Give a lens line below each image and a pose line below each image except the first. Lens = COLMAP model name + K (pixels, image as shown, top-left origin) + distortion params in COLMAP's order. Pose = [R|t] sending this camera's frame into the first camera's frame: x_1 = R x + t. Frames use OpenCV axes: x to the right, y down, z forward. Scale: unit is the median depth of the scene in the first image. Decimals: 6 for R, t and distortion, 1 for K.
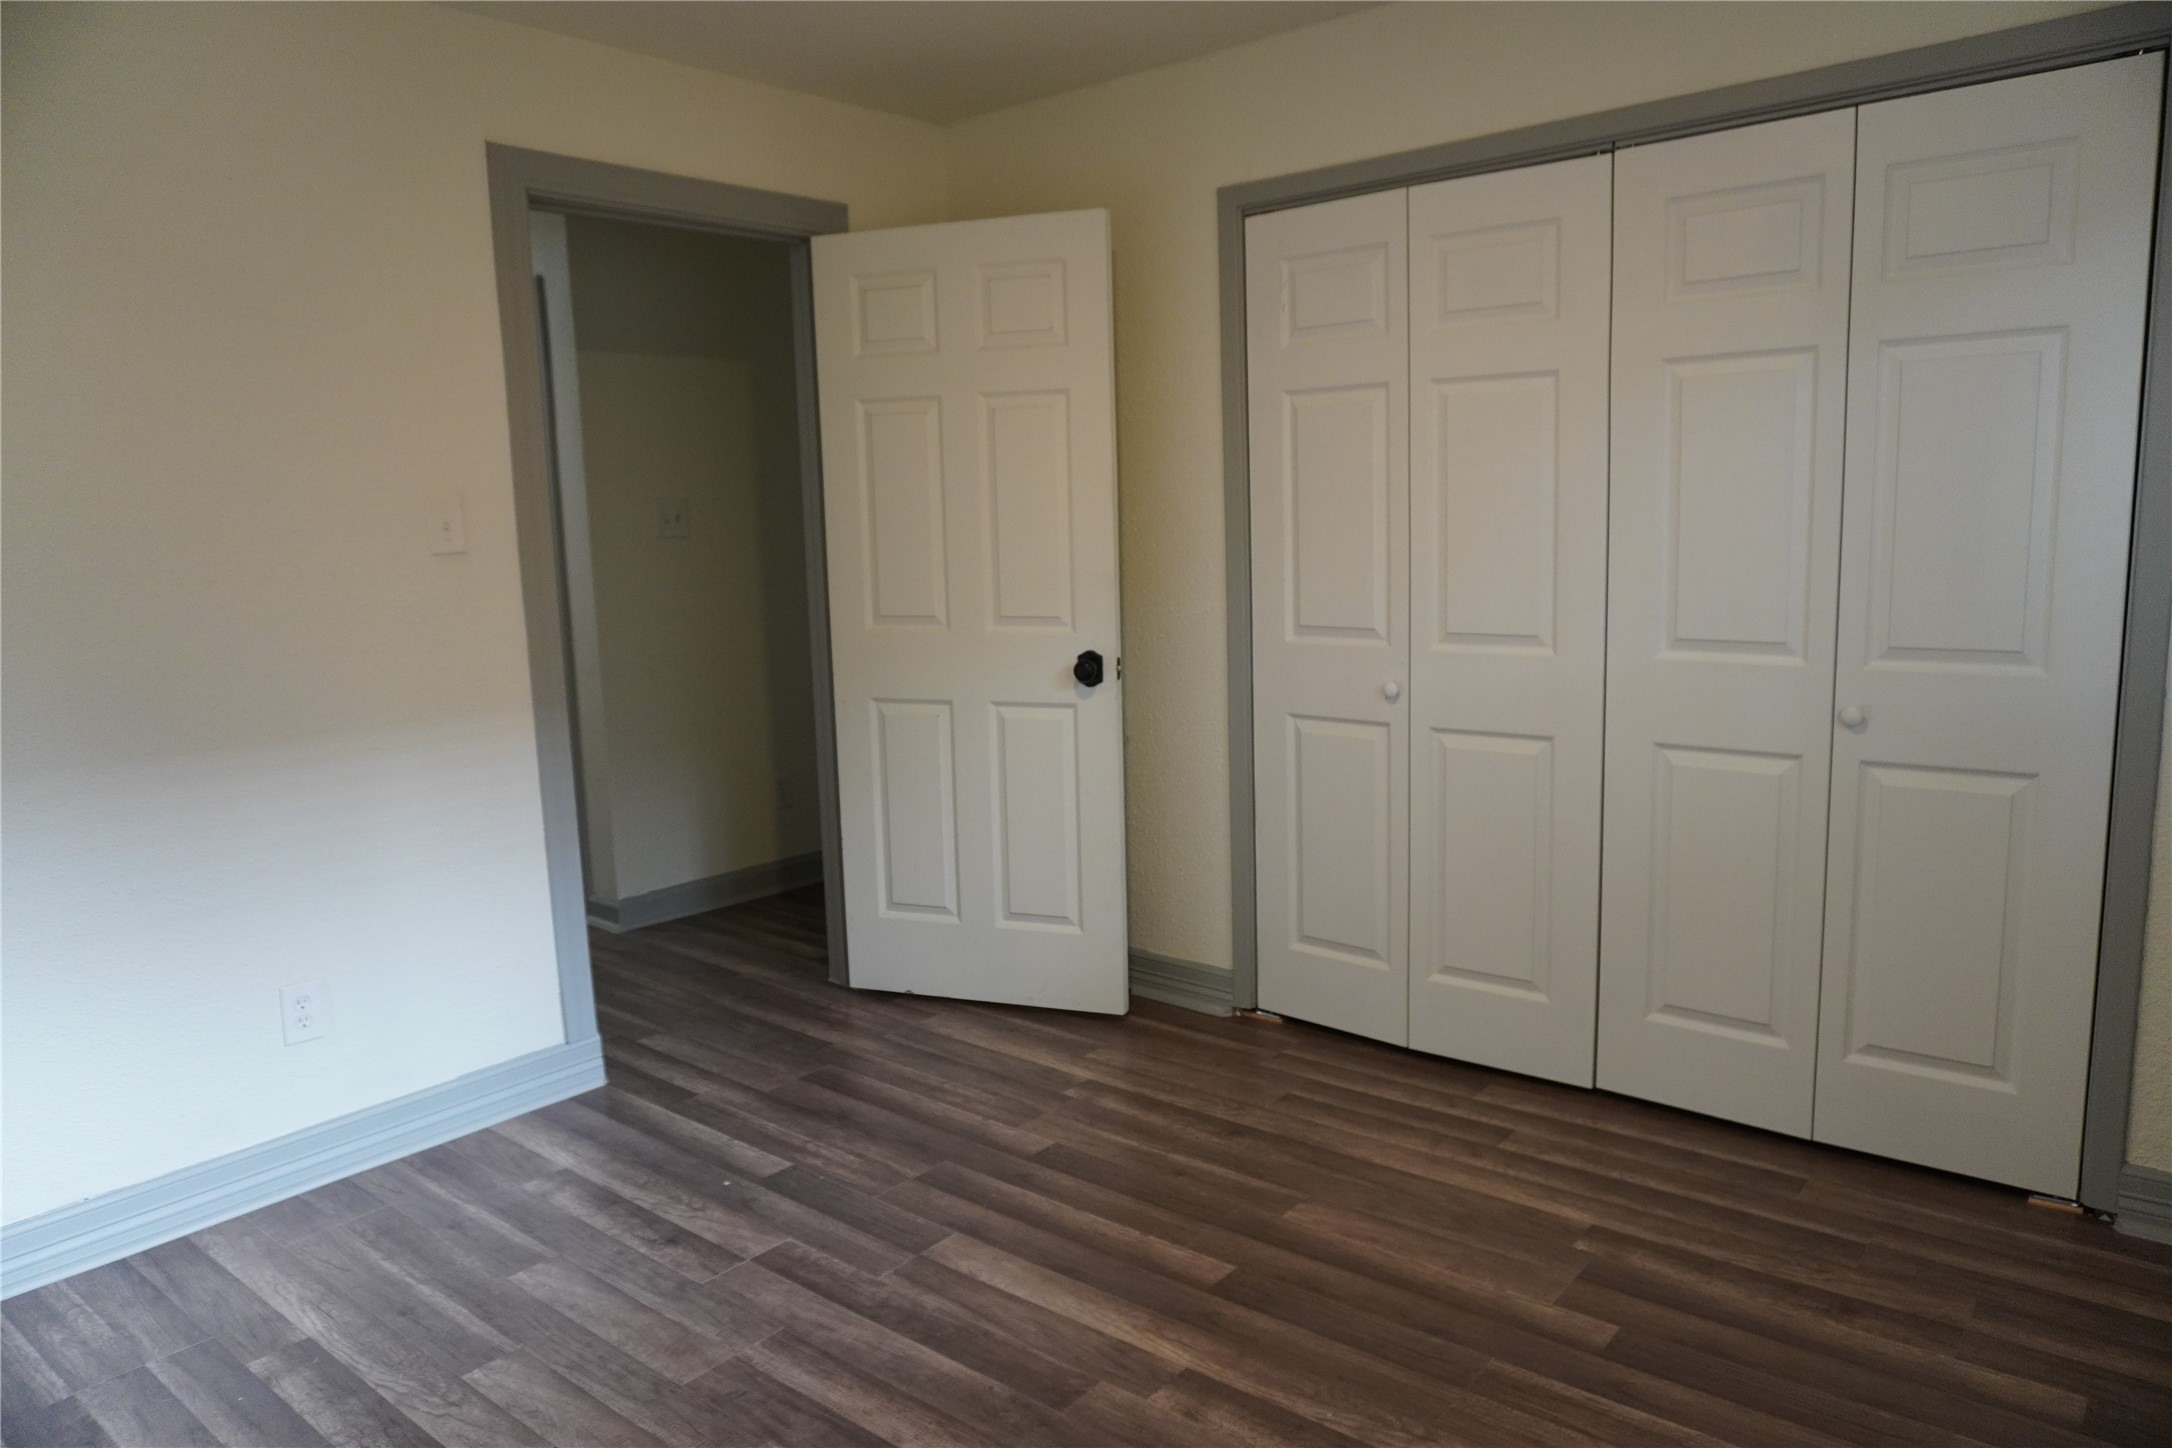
lens RADIAL K [[1453.6, 0, 1086.0], [0, 1453.6, 724.0], [0, 0, 1]] dist [-0.039550, 0.031175]
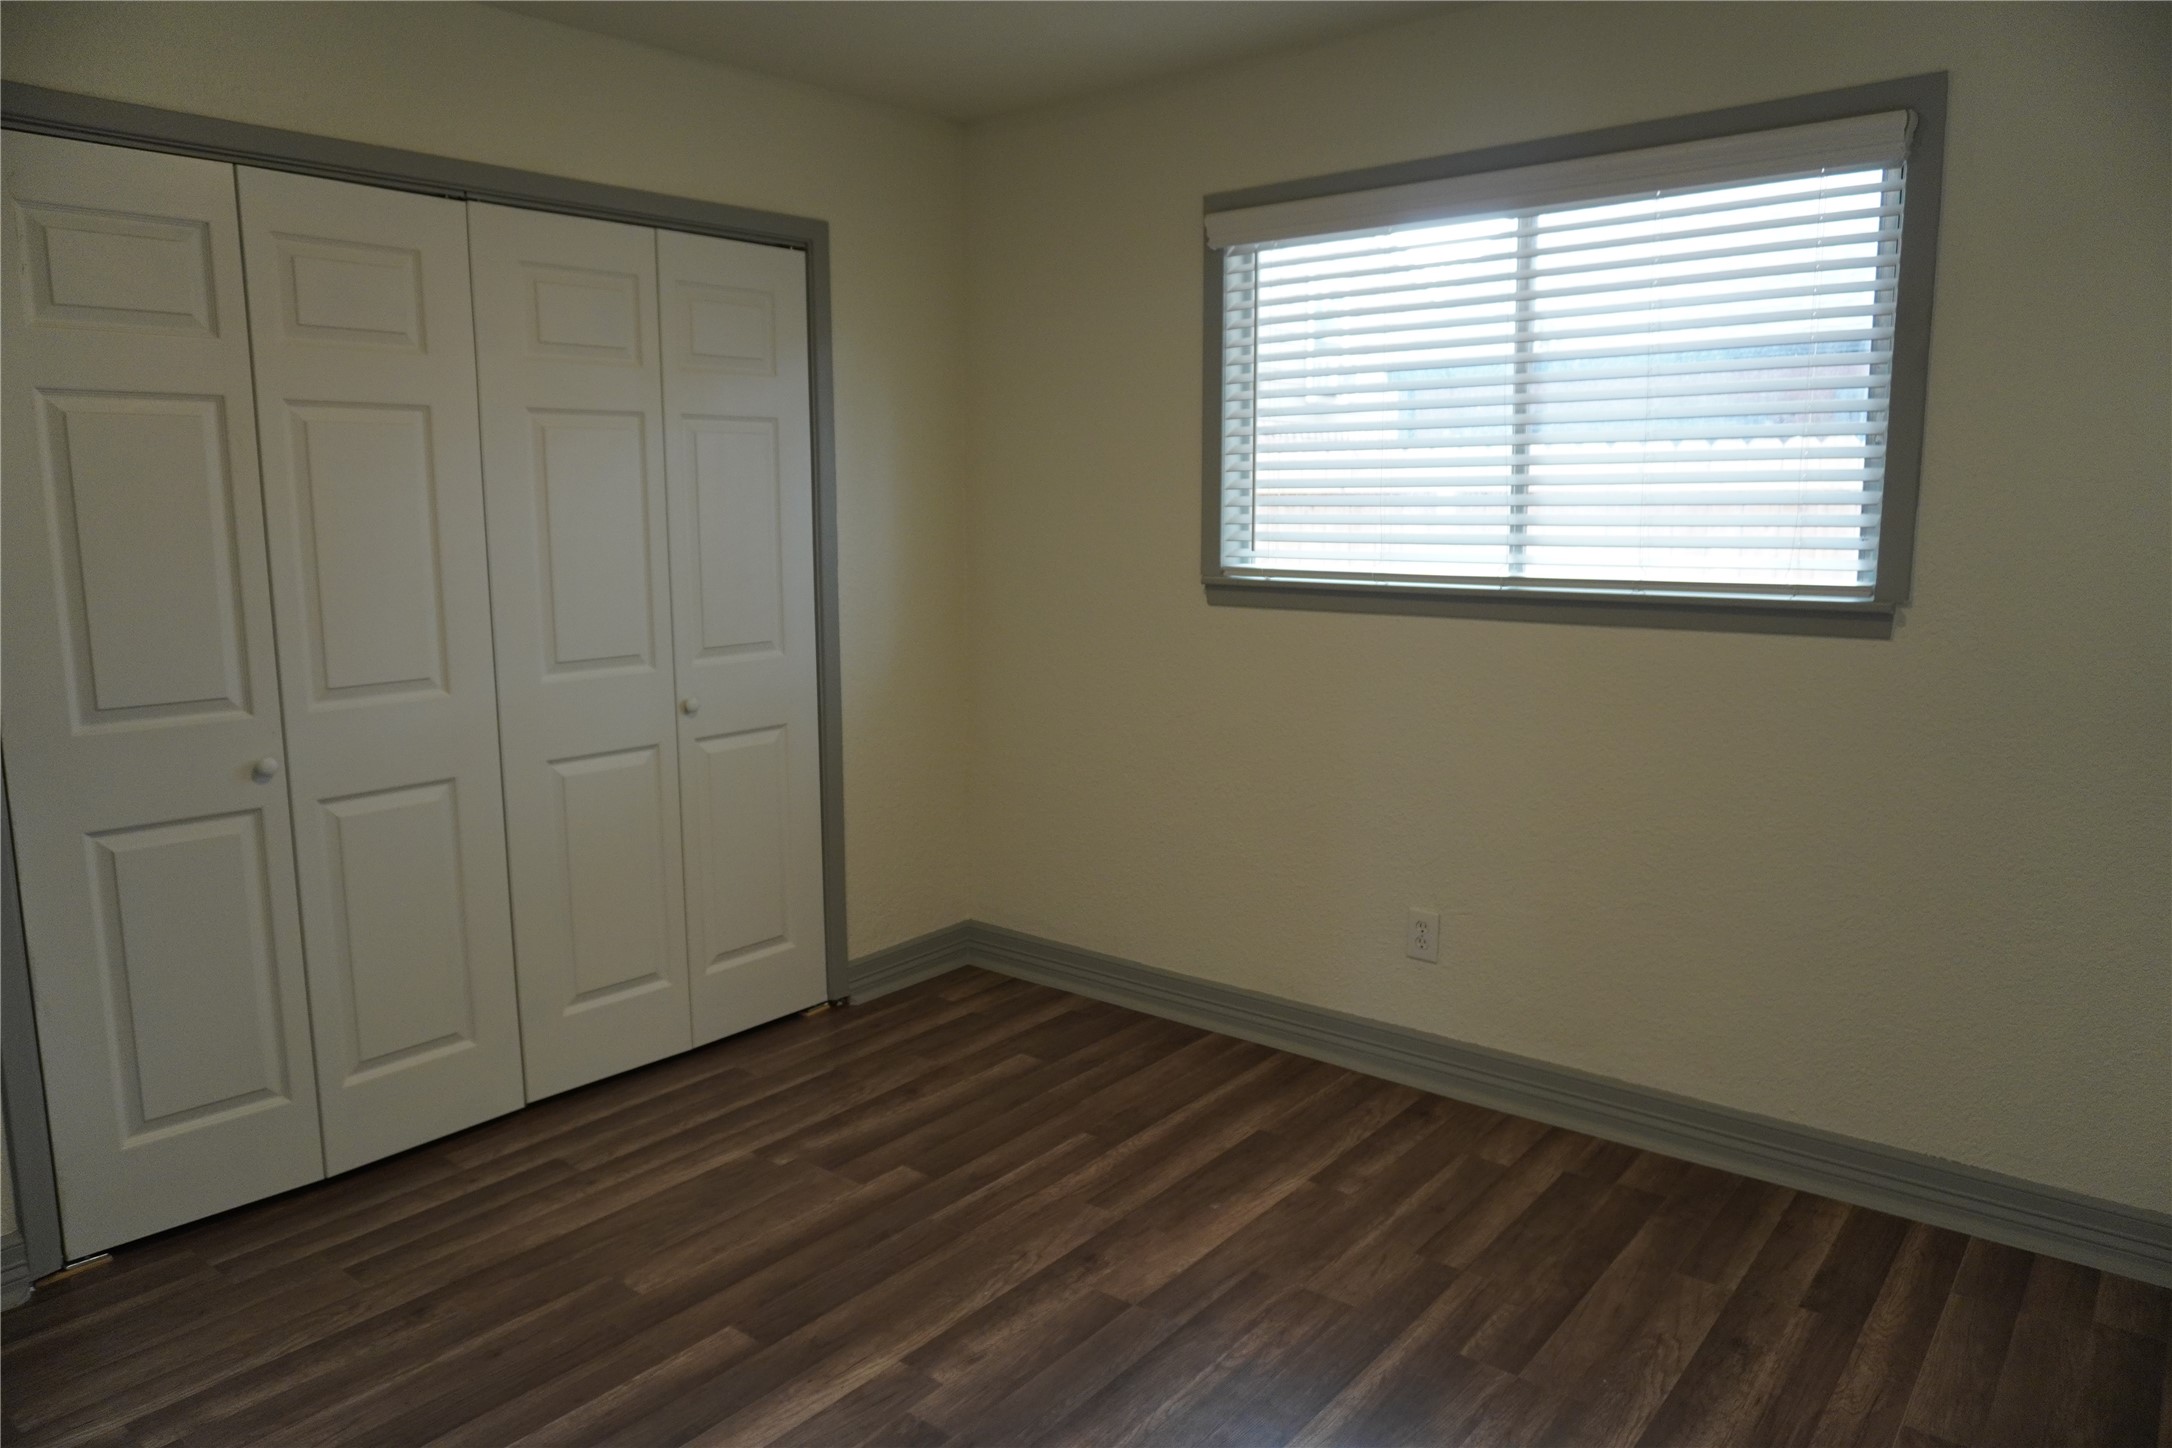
lens RADIAL K [[1453.6, 0, 1086.0], [0, 1453.6, 724.0], [0, 0, 1]] dist [-0.039550, 0.031175]
pose [[-0.012704, -0.124700, 0.992113, -0.725967], [0.155835, 0.979823, 0.125151, -0.092107], [-0.987701, 0.156196, 0.006985, 0.626830]]
